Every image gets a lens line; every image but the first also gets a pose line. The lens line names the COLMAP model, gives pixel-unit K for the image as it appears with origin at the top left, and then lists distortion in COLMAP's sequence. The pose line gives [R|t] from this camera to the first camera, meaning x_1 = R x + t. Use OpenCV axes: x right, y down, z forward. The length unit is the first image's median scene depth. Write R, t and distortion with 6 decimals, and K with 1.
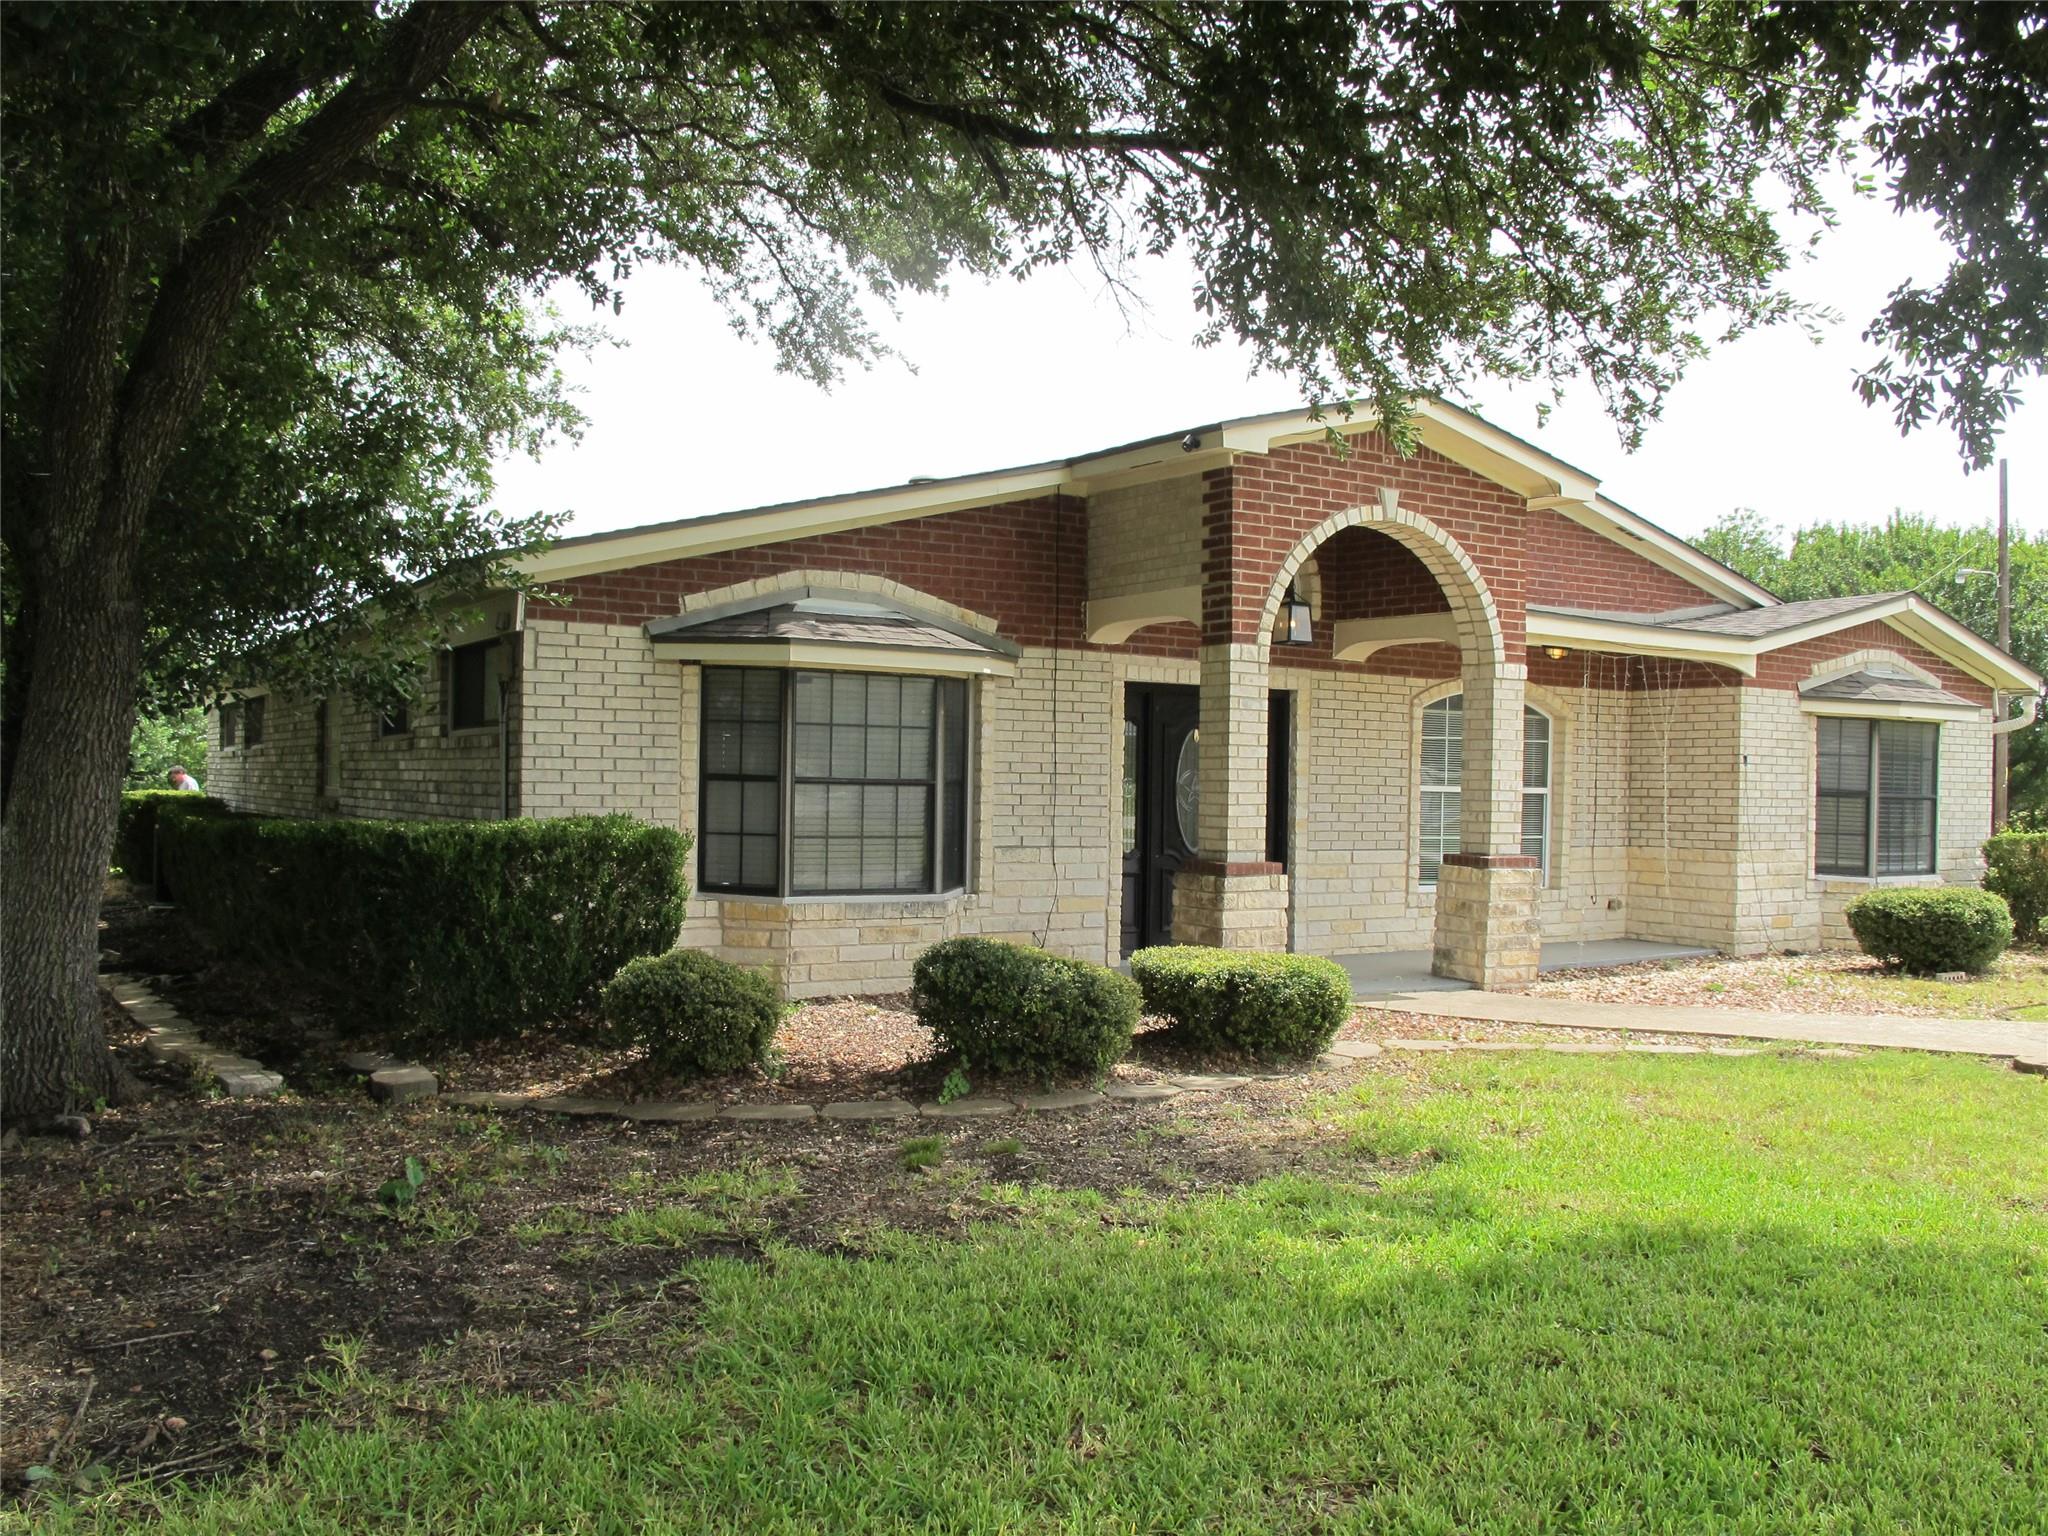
lens RADIAL K [[1721.0, 0, 1028.4], [0, 1721.0, 774.0], [0, 0, 1]] dist [-0.136731, 0.096187]
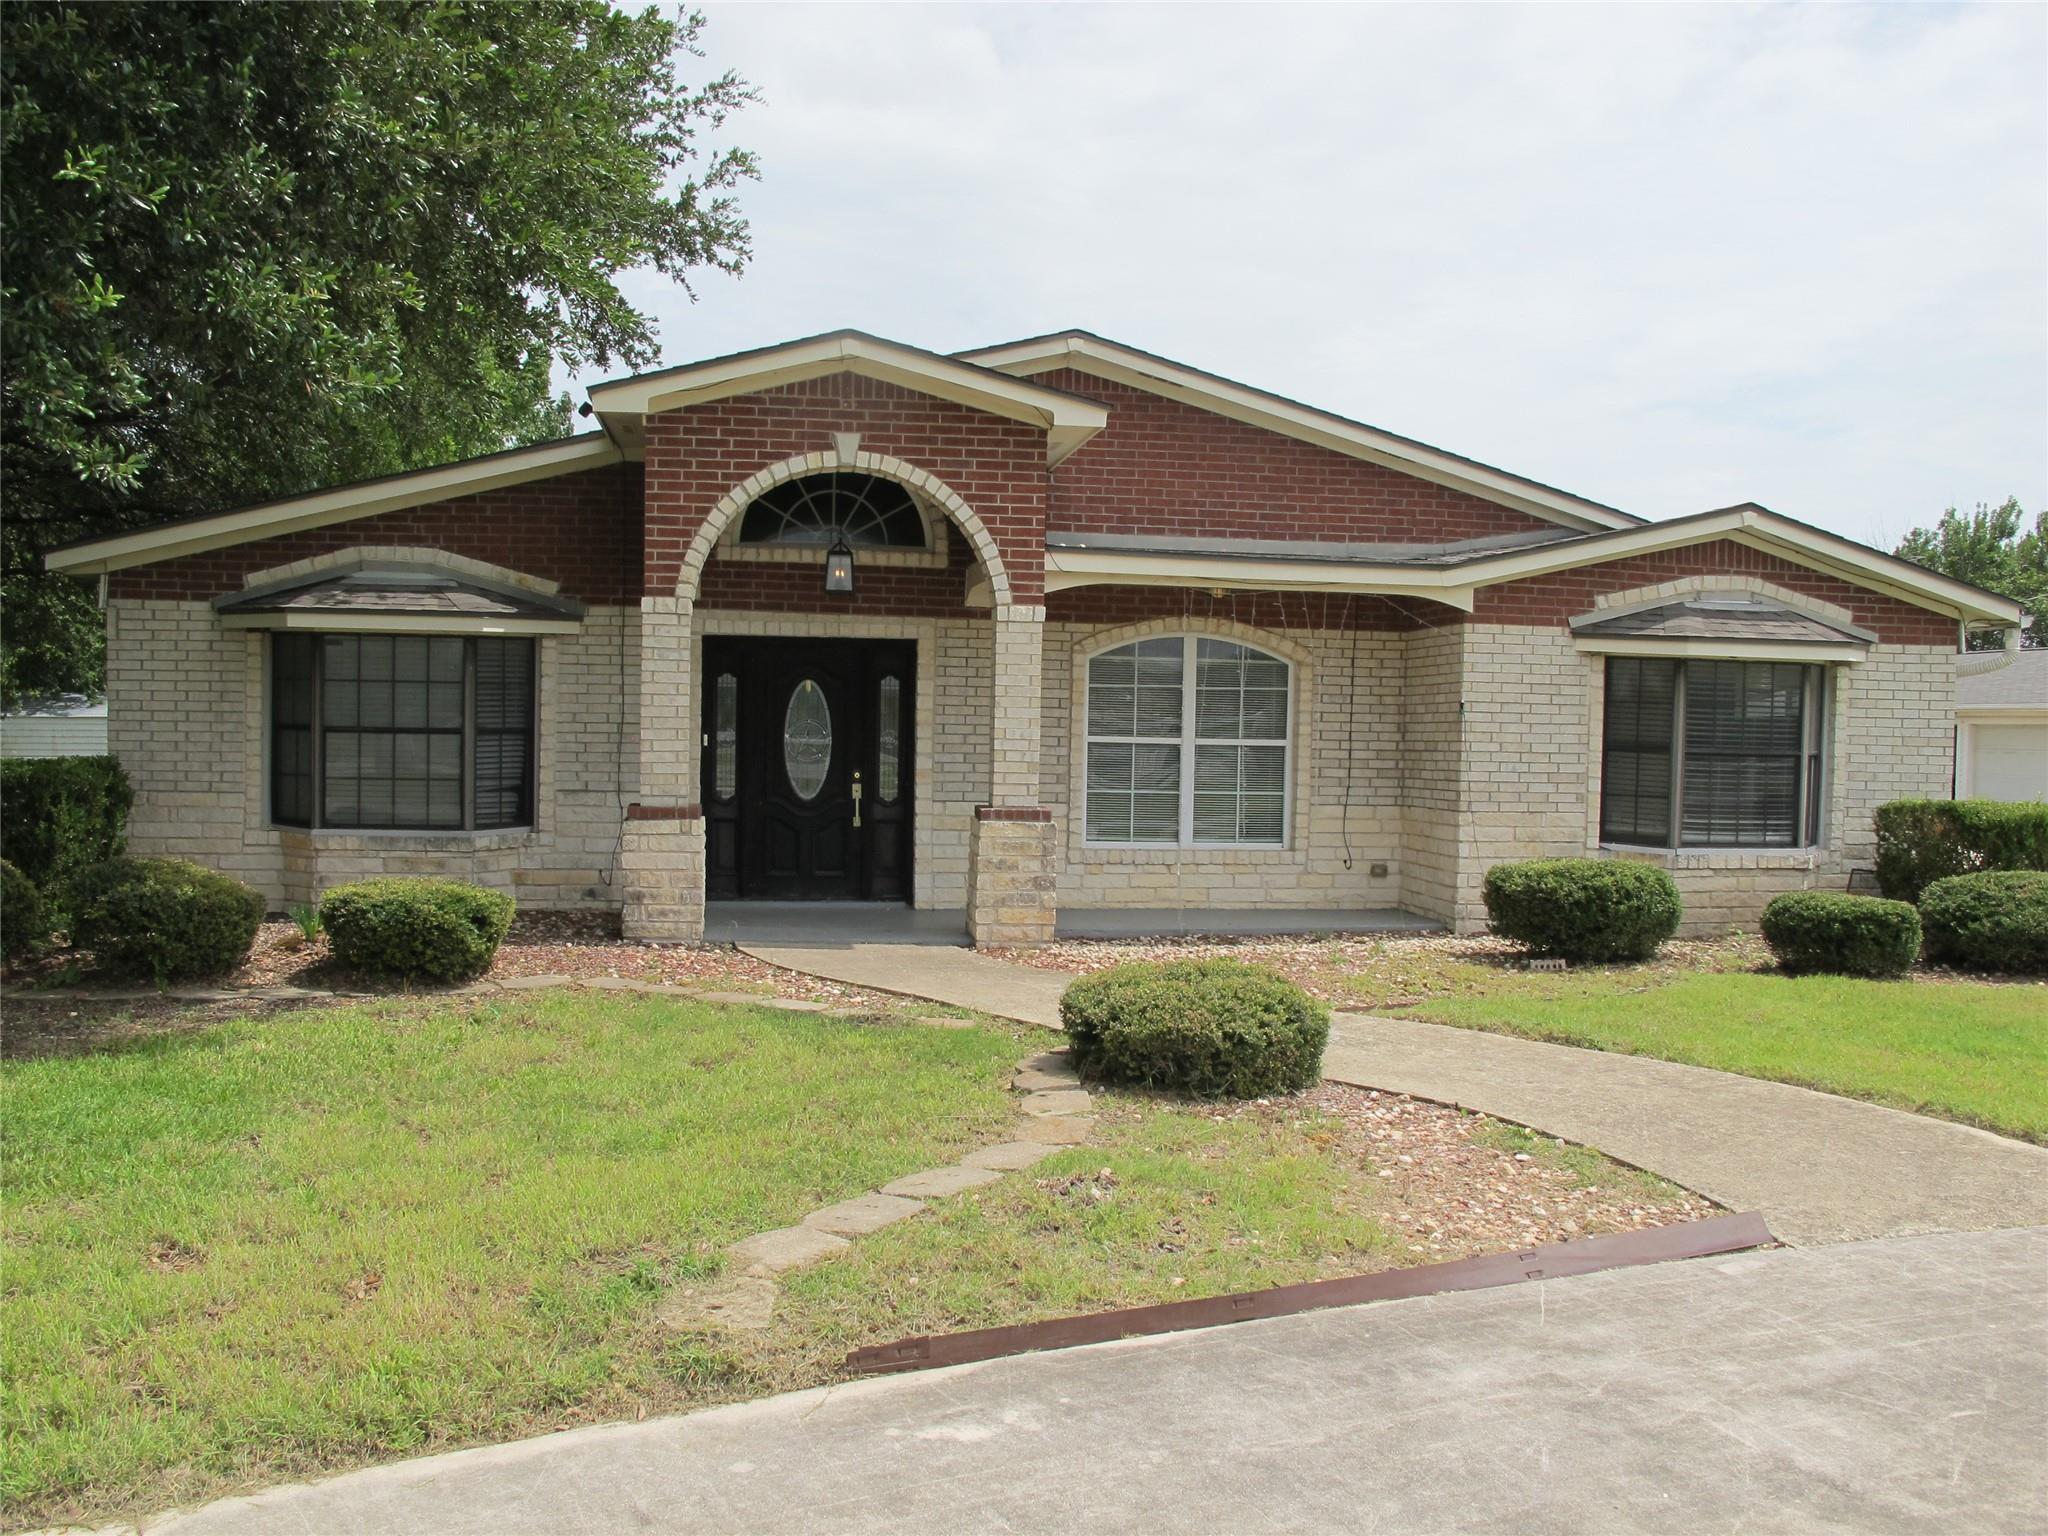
lens RADIAL K [[1721.0, 0, 1023.7], [0, 1721.0, 785.1], [0, 0, 1]] dist [-0.136731, 0.096187]
pose [[0.921459, 0.011700, -0.388299, 0.684582], [-0.000638, 0.999591, 0.028604, 0.007926], [0.388475, -0.026110, 0.921089, 0.121757]]
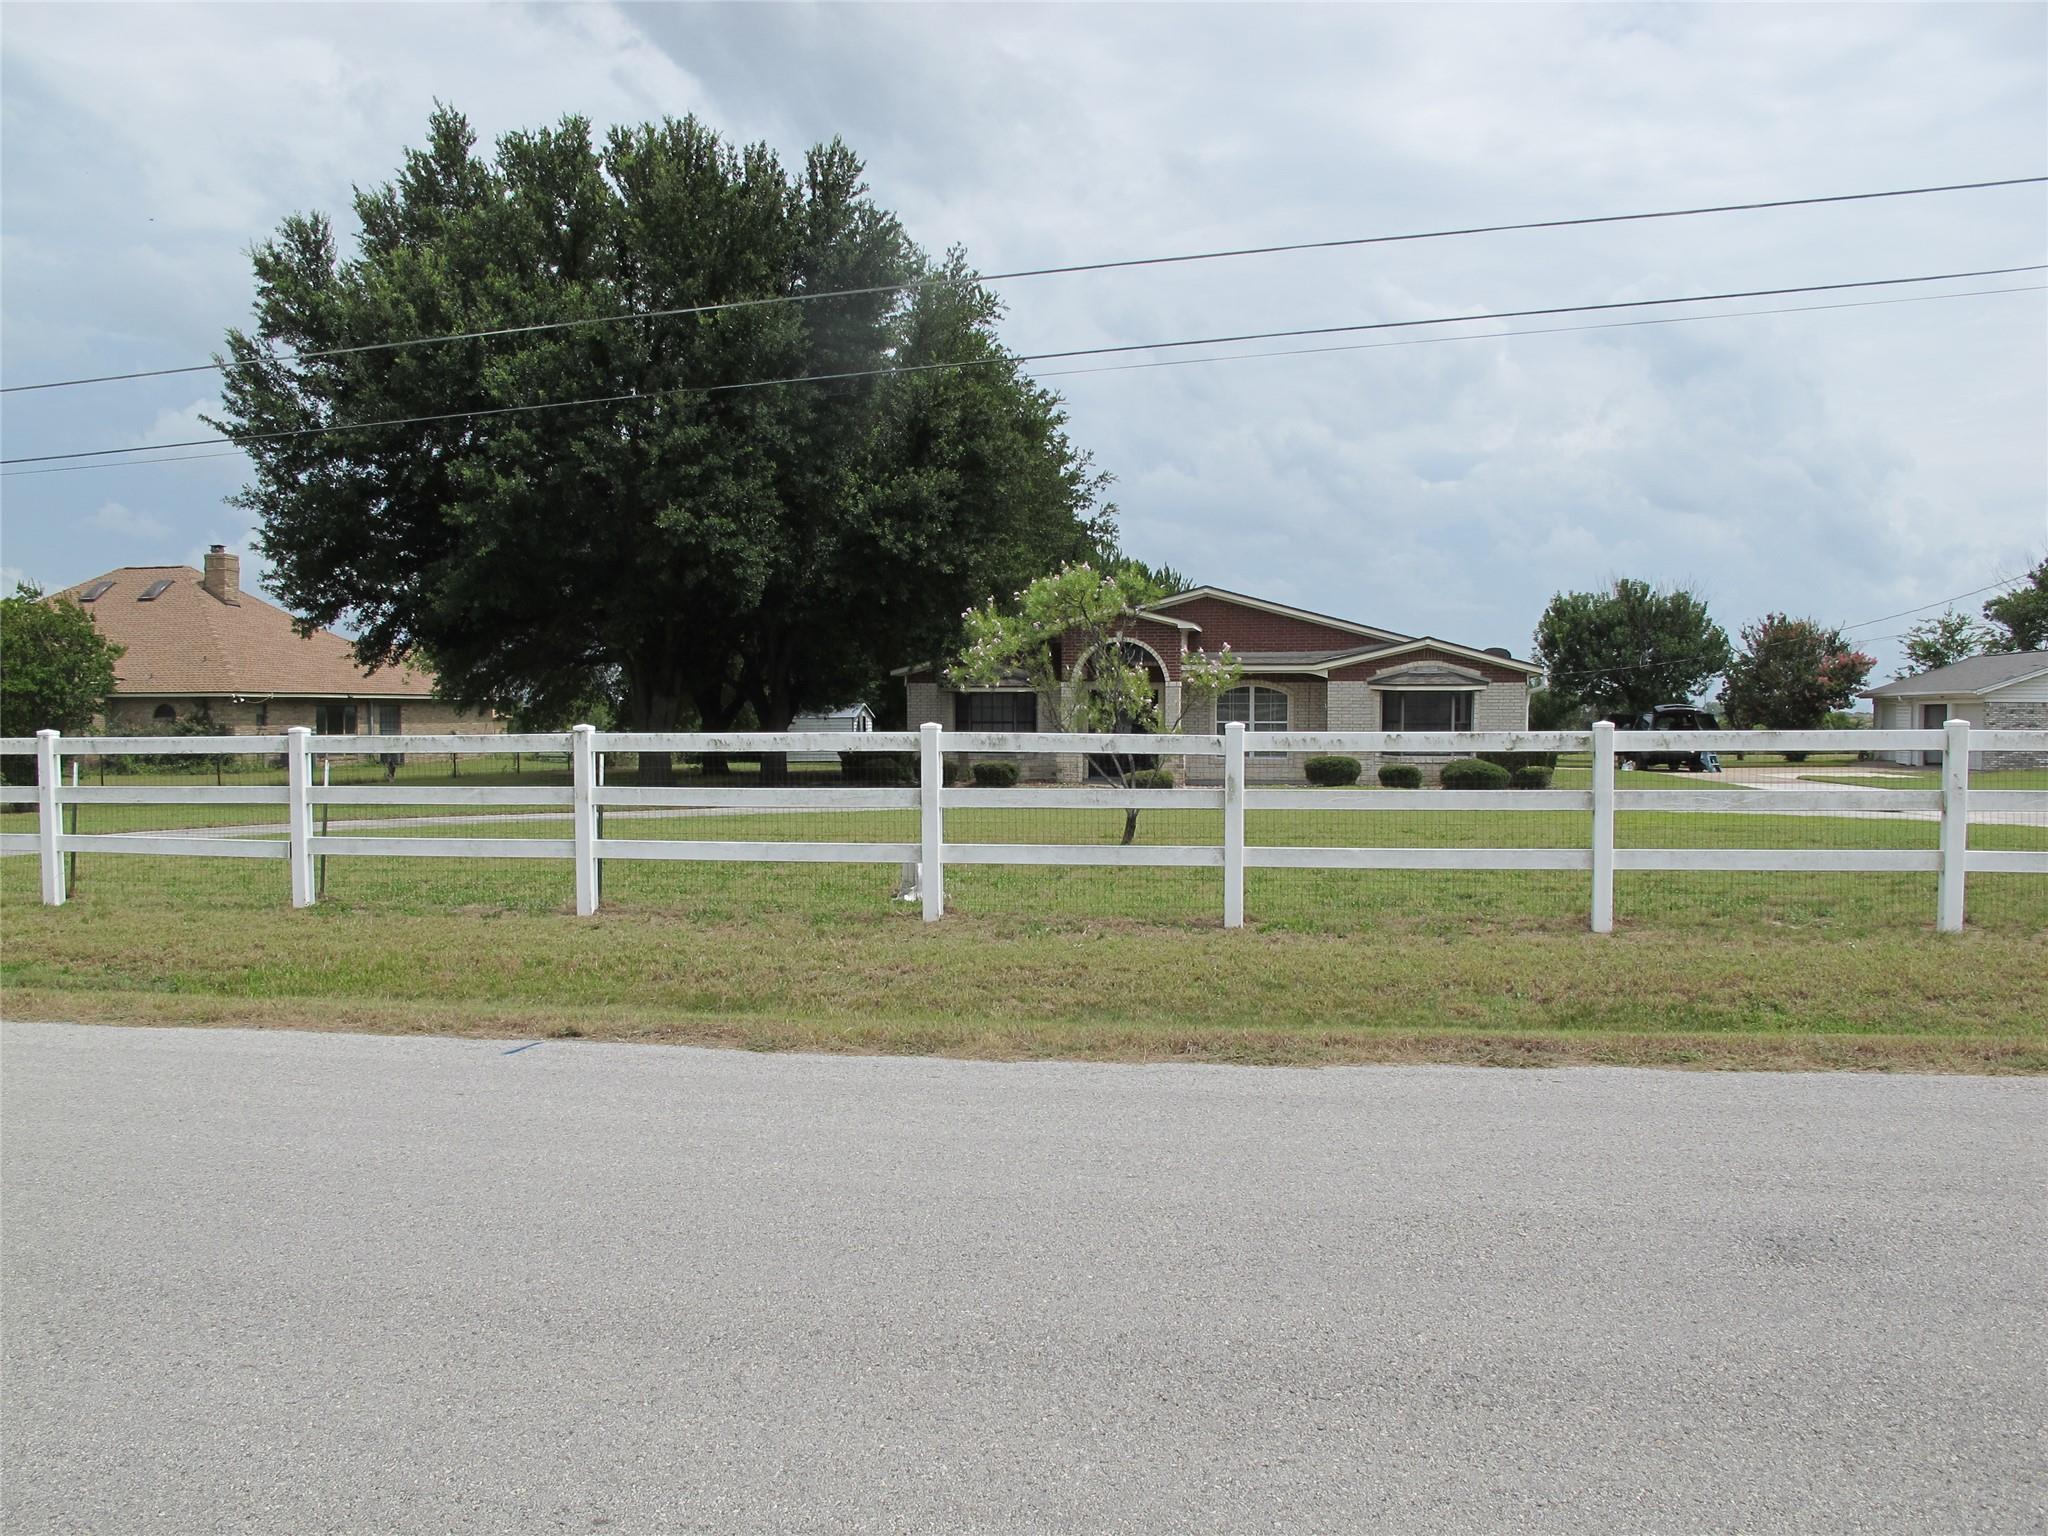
lens RADIAL K [[1721.0, 0, 1025.7], [0, 1721.0, 764.0], [0, 0, 1]] dist [-0.136731, 0.096187]
pose [[0.738363, 0.006971, -0.674367, 2.295146], [0.017771, 0.999398, 0.029788, -0.014147], [0.674169, -0.033978, 0.737795, -1.567366]]
